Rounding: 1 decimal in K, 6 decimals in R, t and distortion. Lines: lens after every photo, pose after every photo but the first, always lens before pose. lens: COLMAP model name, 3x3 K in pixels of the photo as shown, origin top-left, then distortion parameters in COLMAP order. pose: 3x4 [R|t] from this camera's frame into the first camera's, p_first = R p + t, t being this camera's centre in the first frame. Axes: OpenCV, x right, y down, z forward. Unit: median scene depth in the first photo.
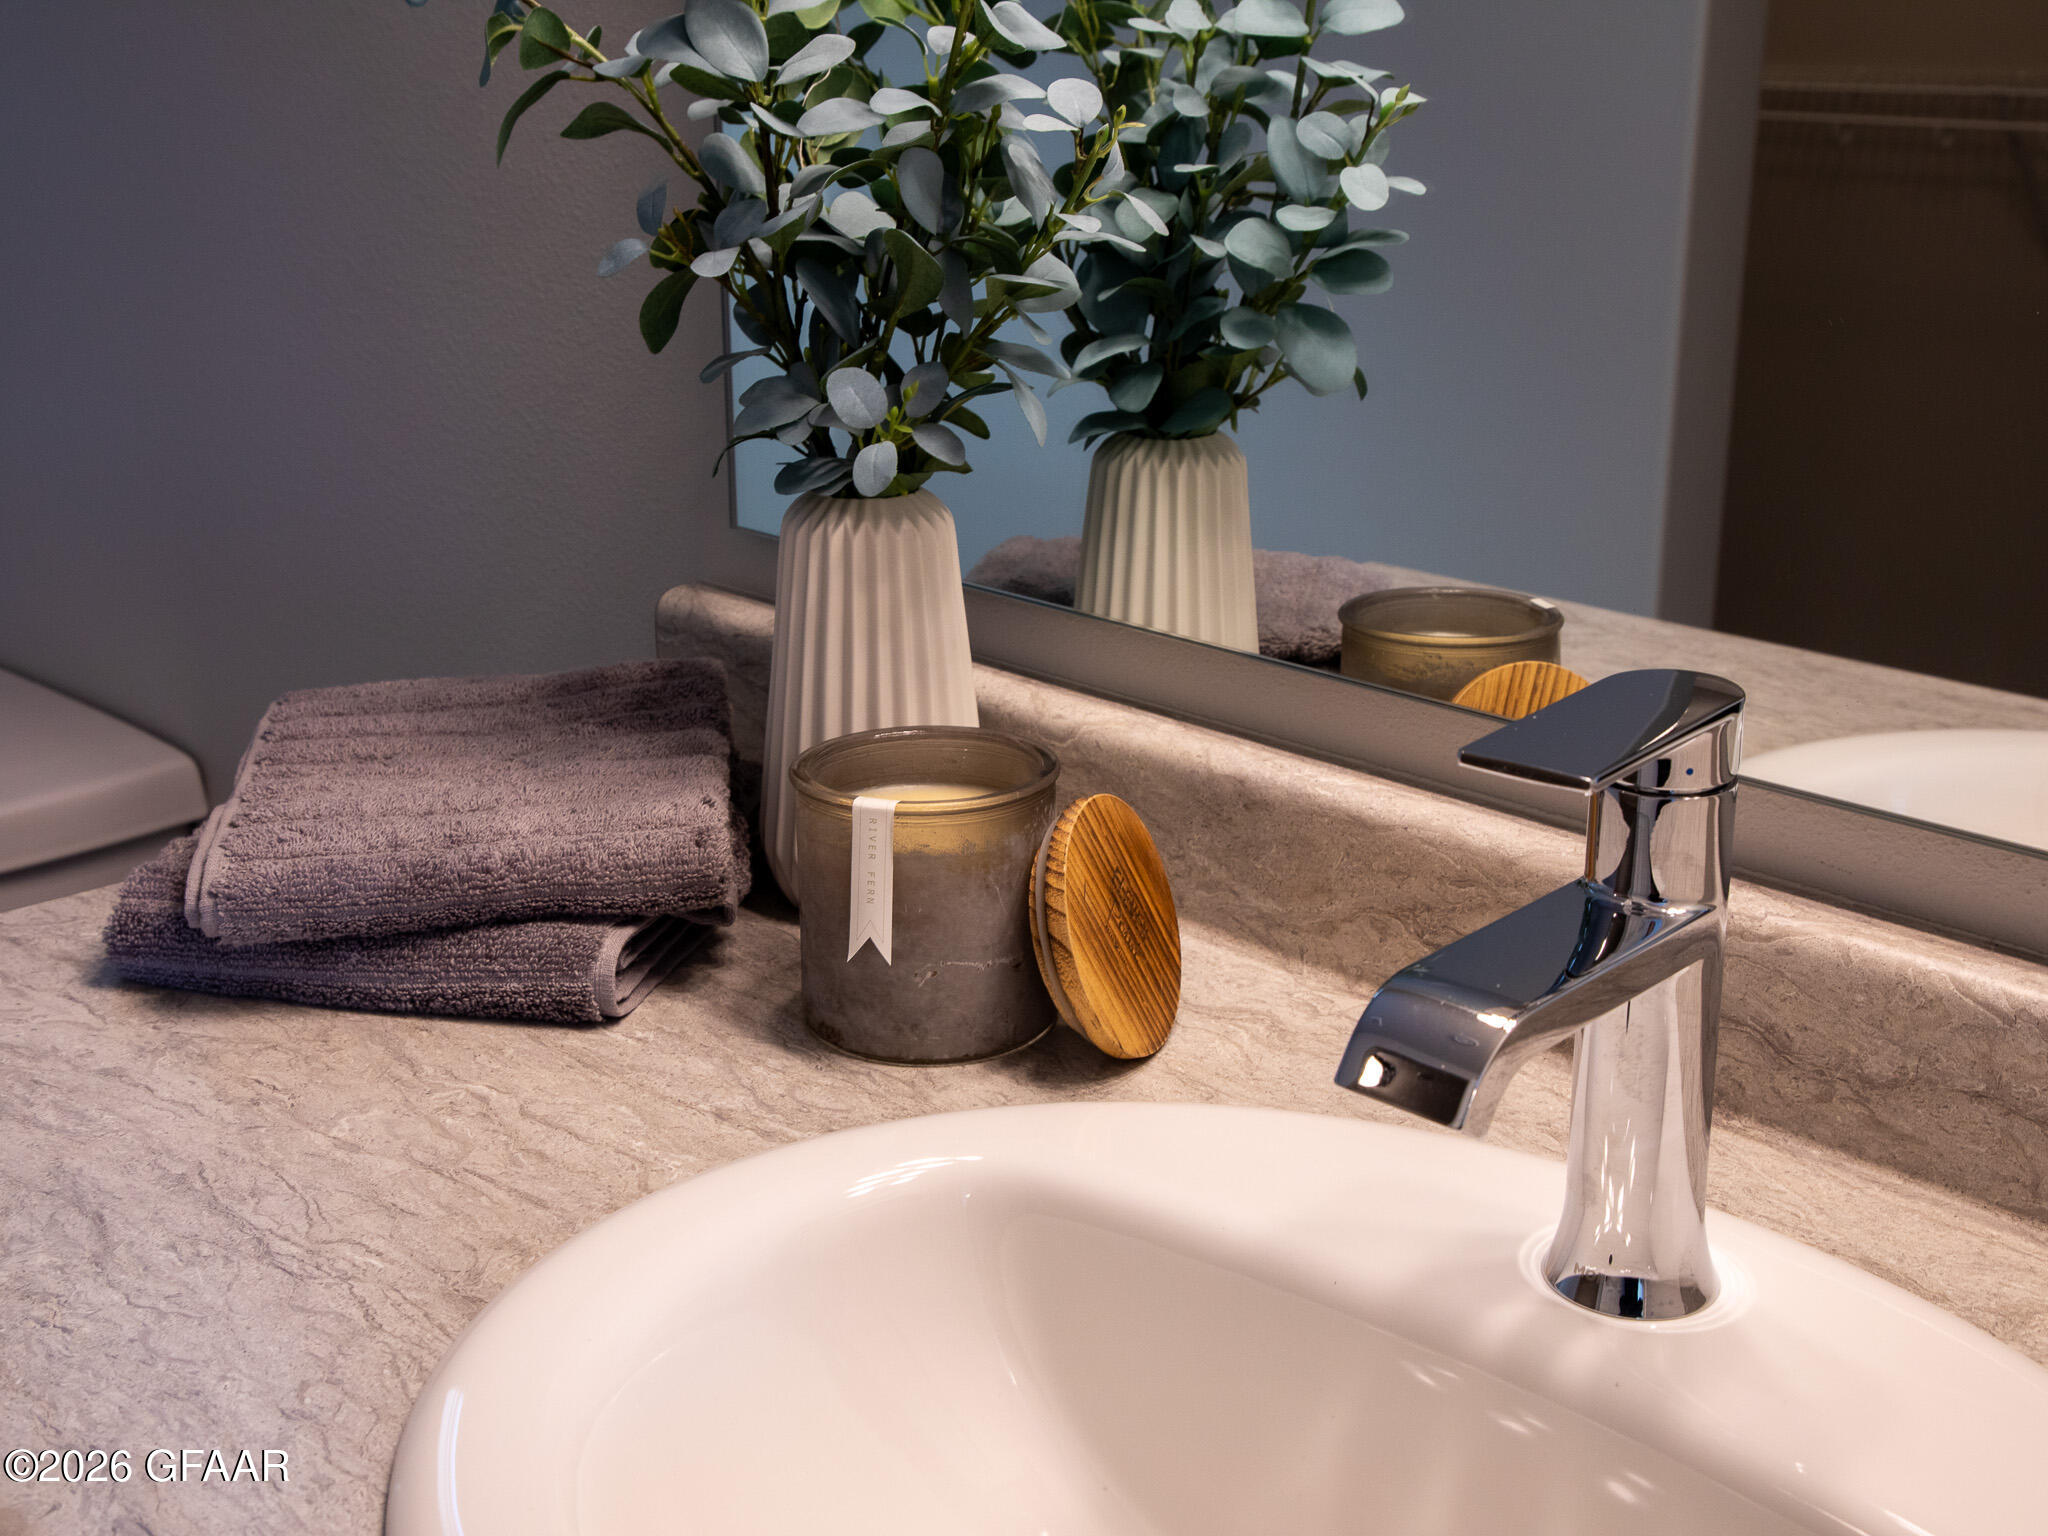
lens RADIAL K [[2620.7, 0, 1026.5], [0, 2620.7, 765.1], [0, 0, 1]] dist [0.096385, 0.030846]
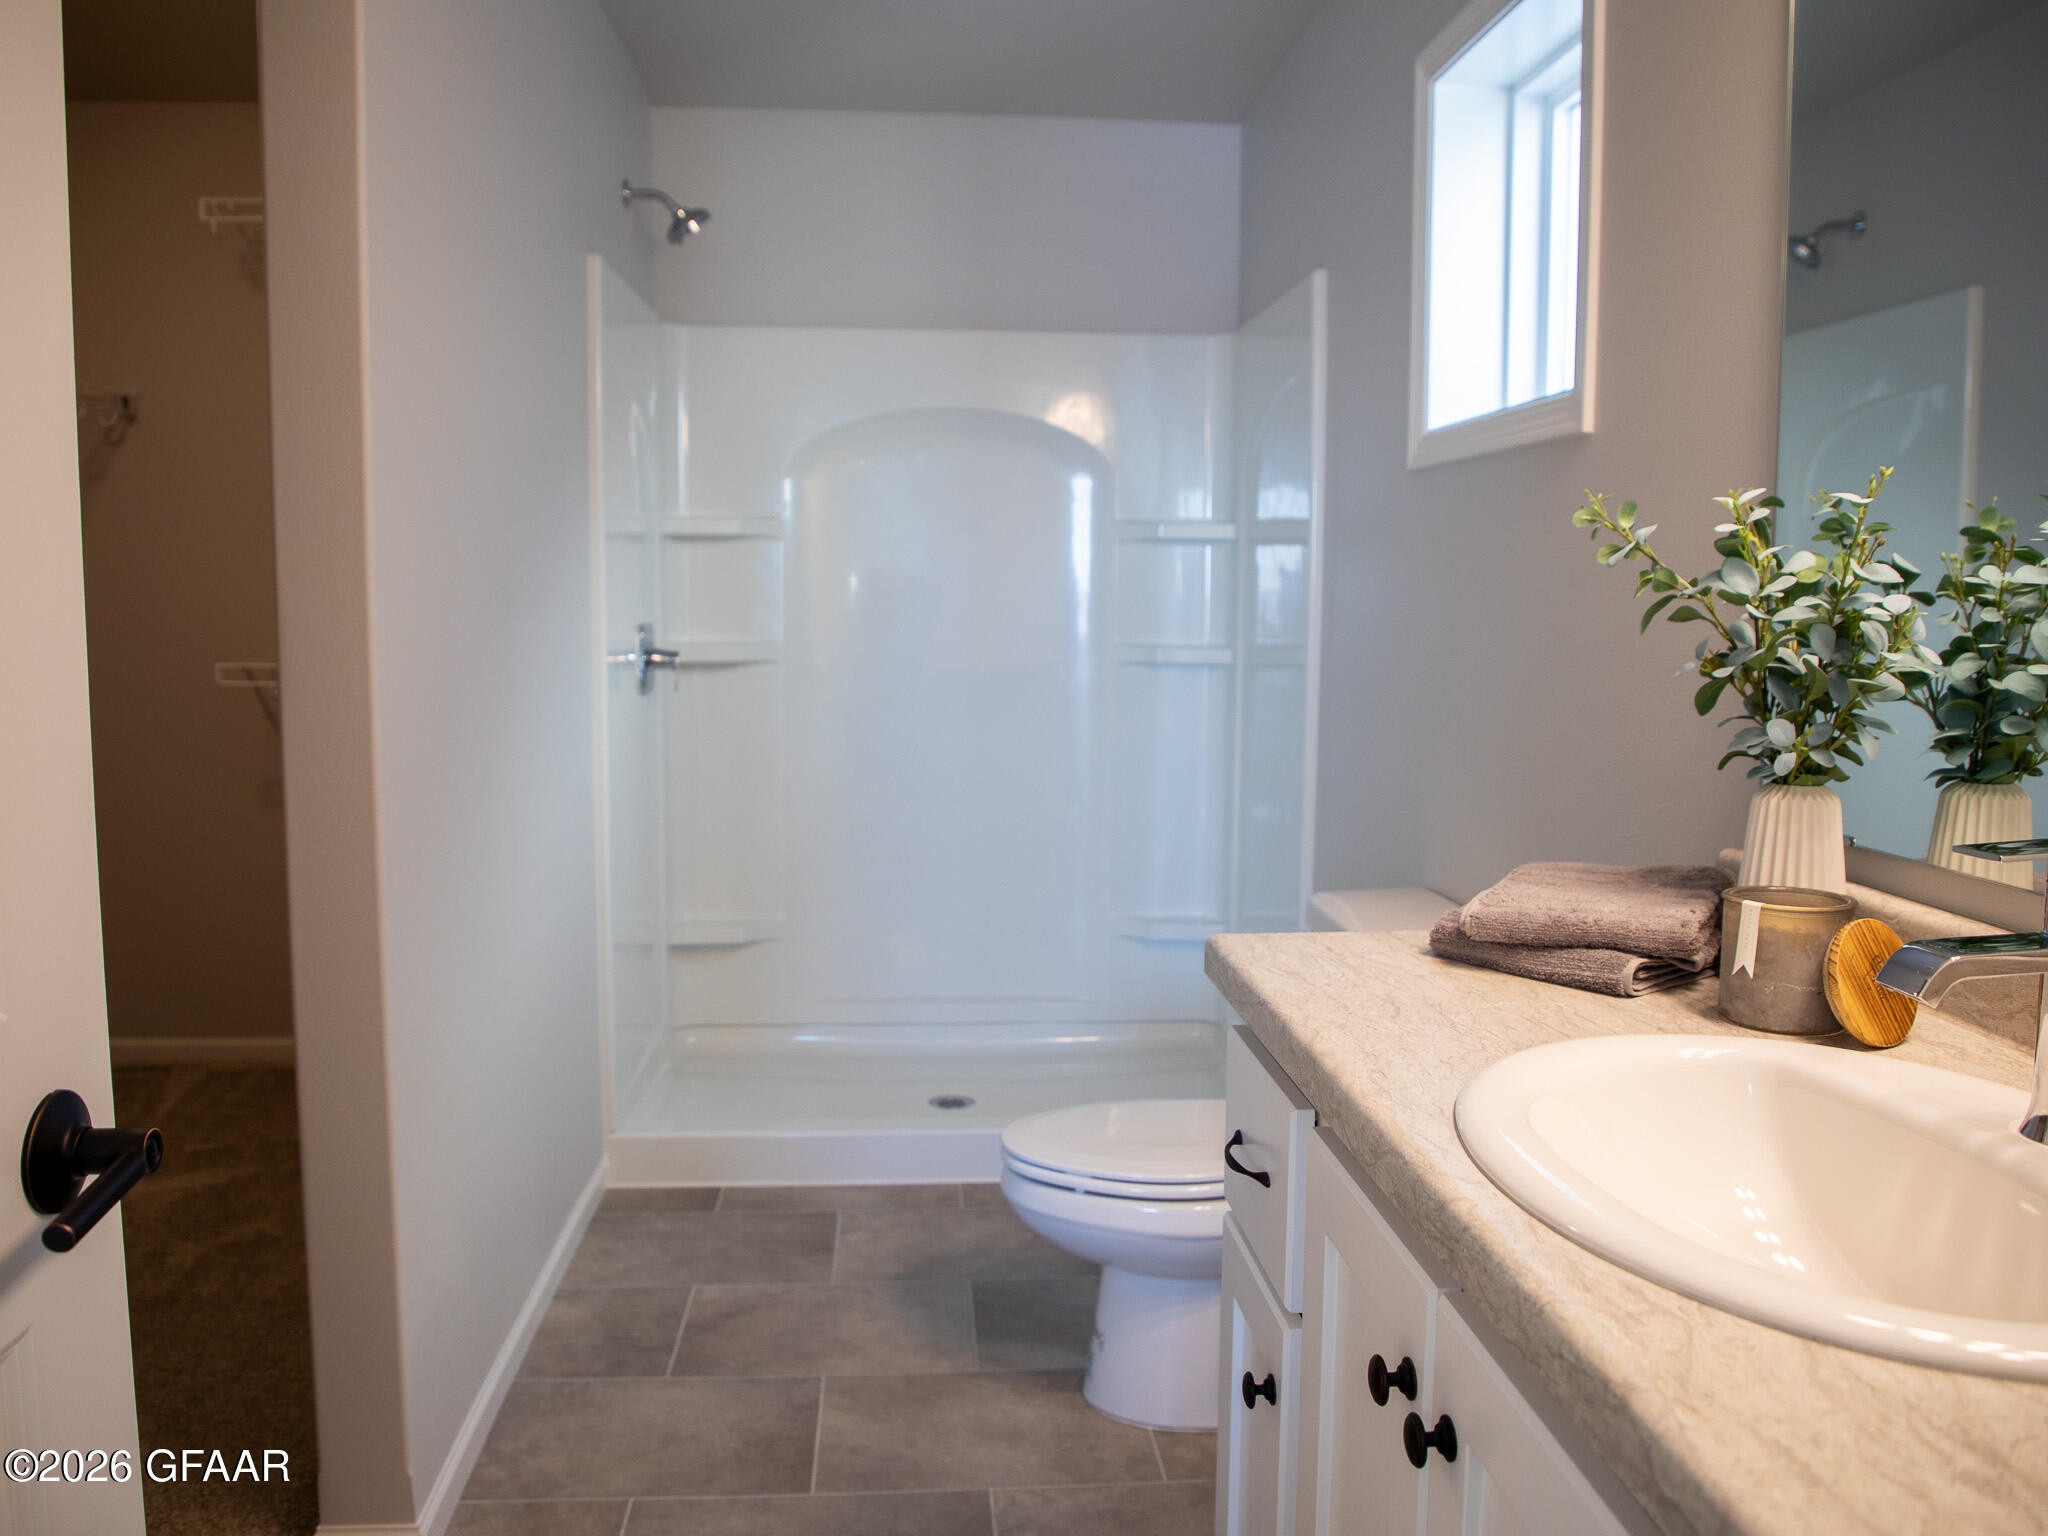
lens RADIAL K [[1658.5, 0, 1012.5], [0, 1658.5, 766.0], [0, 0, 1]] dist [-0.040034, 0.008267]
pose [[0.778204, 0.071841, -0.623889, 0.291790], [-0.200491, 0.969871, -0.138400, 0.204537], [0.595148, 0.232787, 0.769161, -0.431312]]
